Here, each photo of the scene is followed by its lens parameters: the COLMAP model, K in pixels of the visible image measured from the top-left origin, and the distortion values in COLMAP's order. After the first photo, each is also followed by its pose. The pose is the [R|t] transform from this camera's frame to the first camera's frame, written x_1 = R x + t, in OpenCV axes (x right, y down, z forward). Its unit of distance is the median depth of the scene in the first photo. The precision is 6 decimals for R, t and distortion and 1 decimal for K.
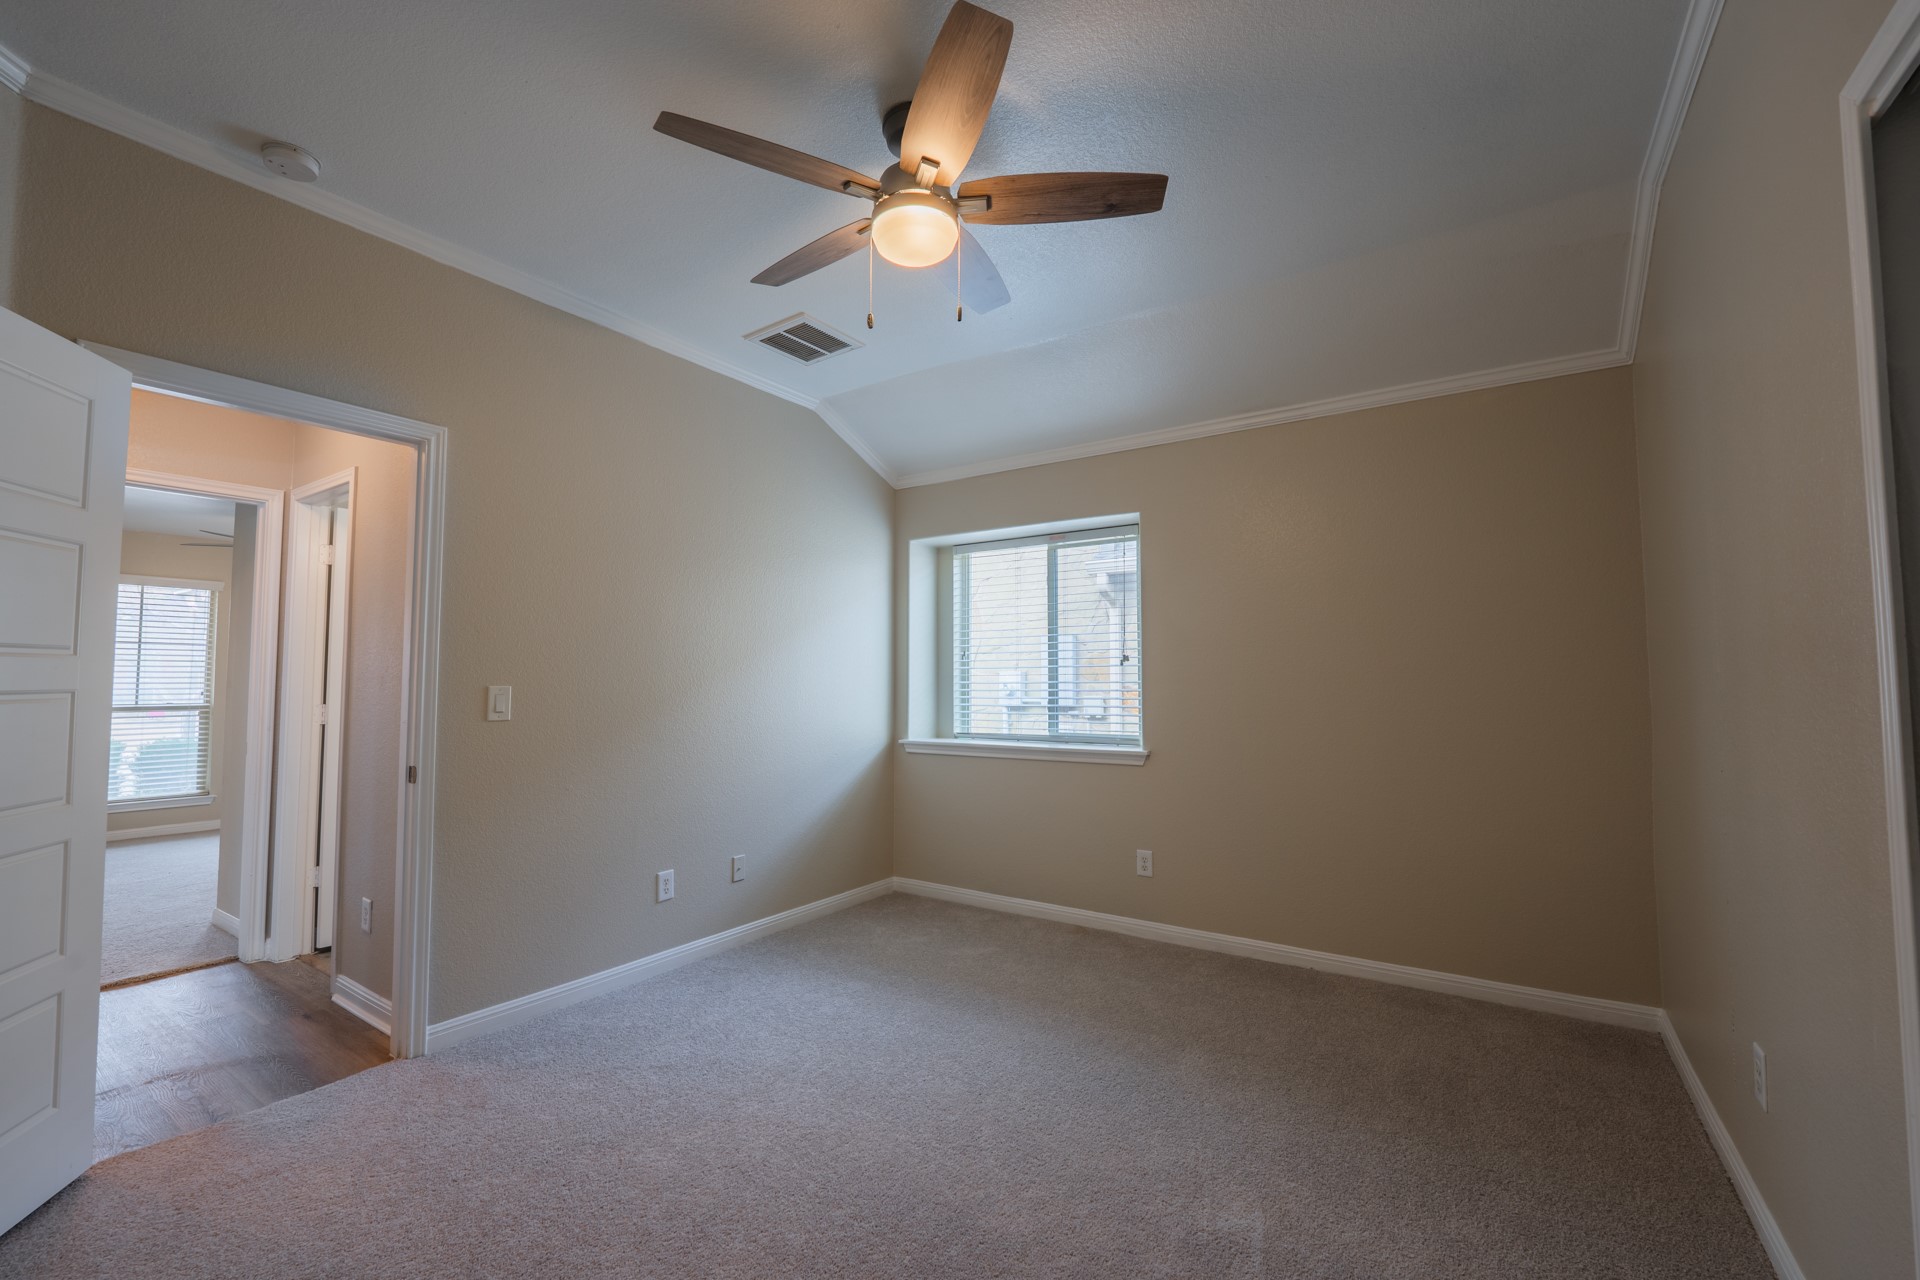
lens RADIAL K [[804.9, 0, 960.0], [0, 804.9, 640.0], [0, 0, 1]] dist [-0.002434, -0.000623]
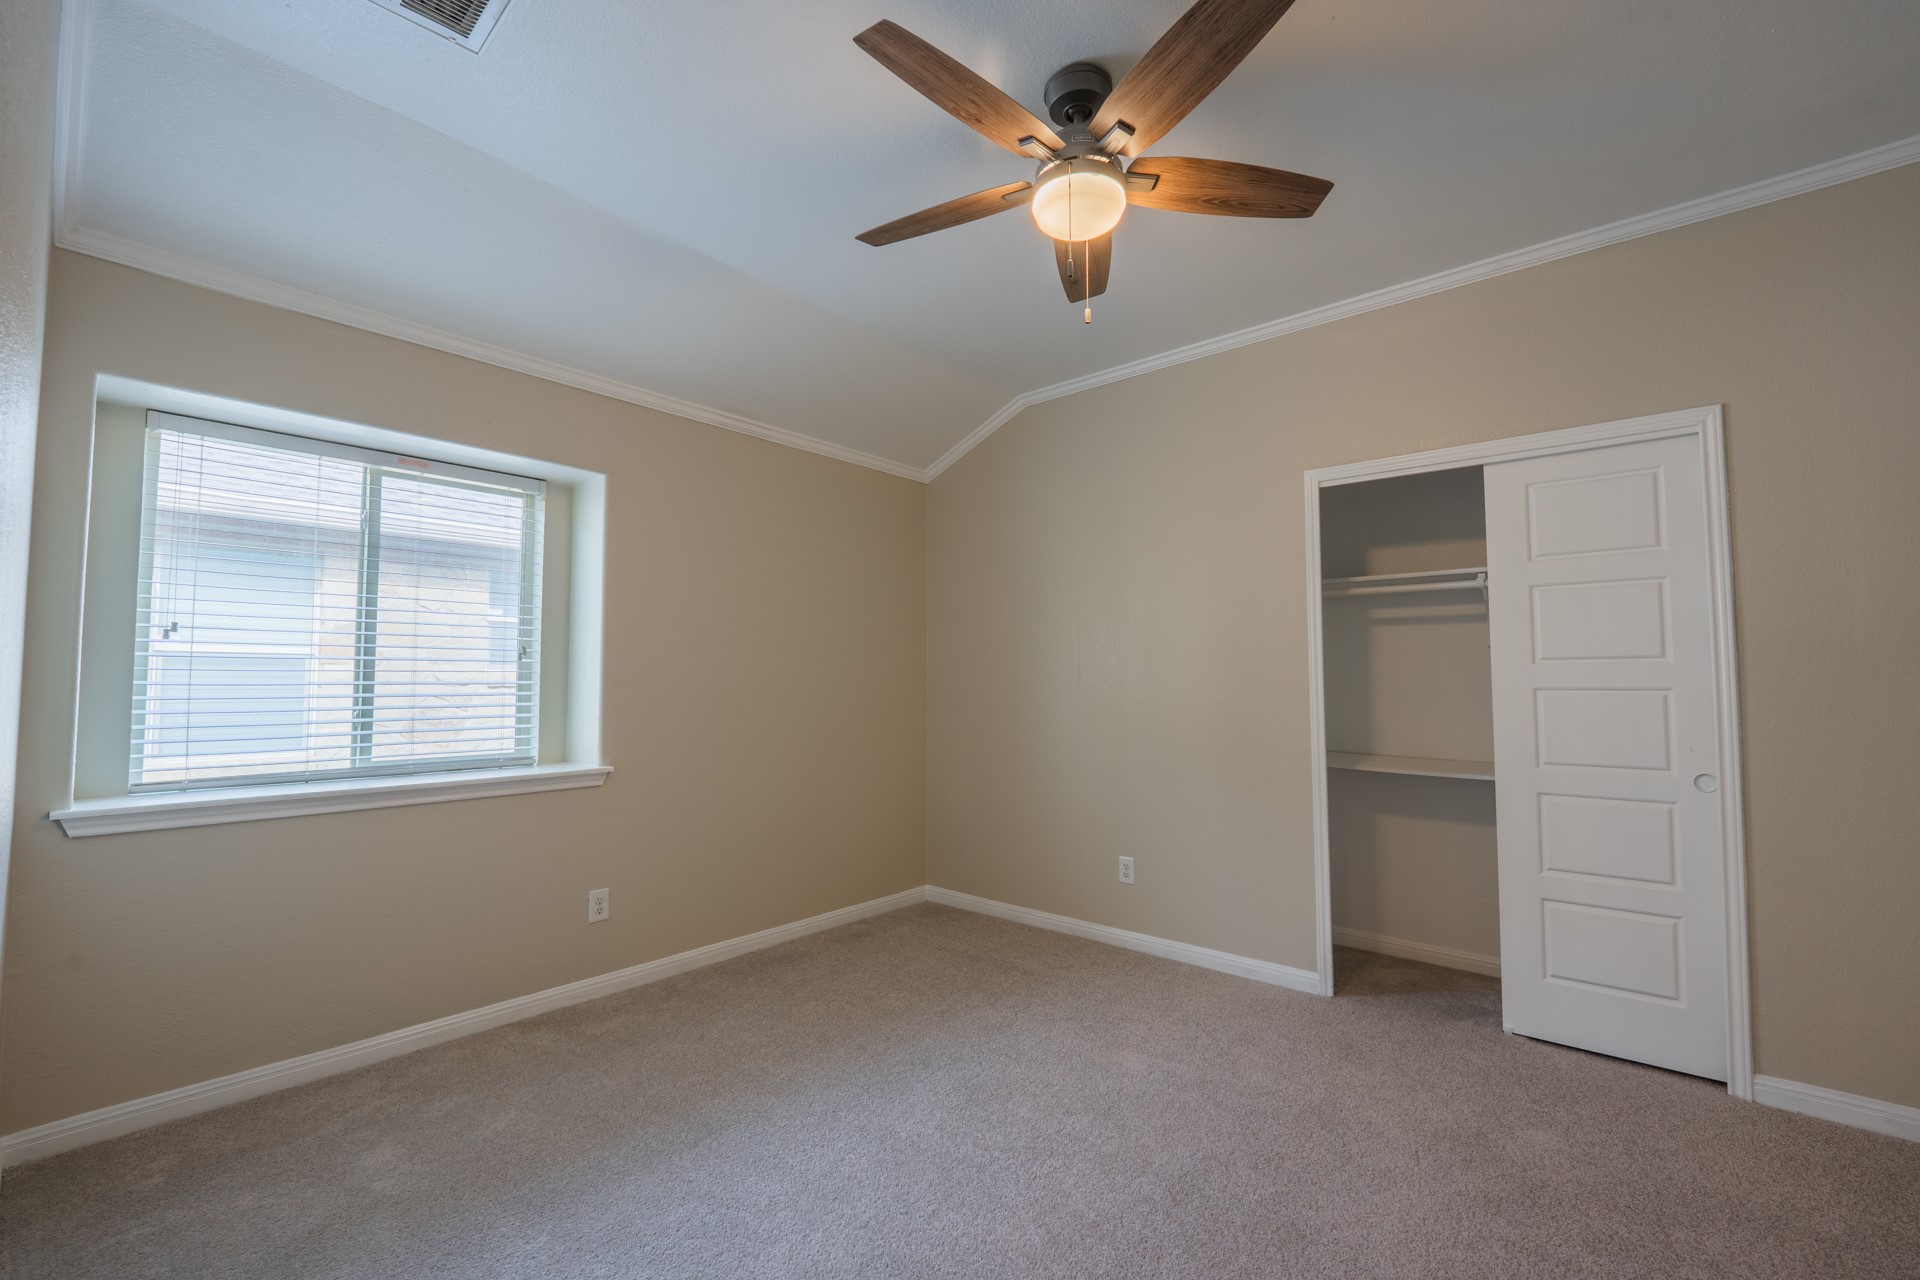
lens RADIAL K [[804.9, 0, 960.0], [0, 804.9, 640.0], [0, 0, 1]] dist [-0.002434, -0.000623]
pose [[0.116919, 0.056291, 0.991545, -0.517326], [-0.046597, 0.997604, -0.051140, 0.032805], [-0.992048, -0.040224, 0.119262, 0.519206]]
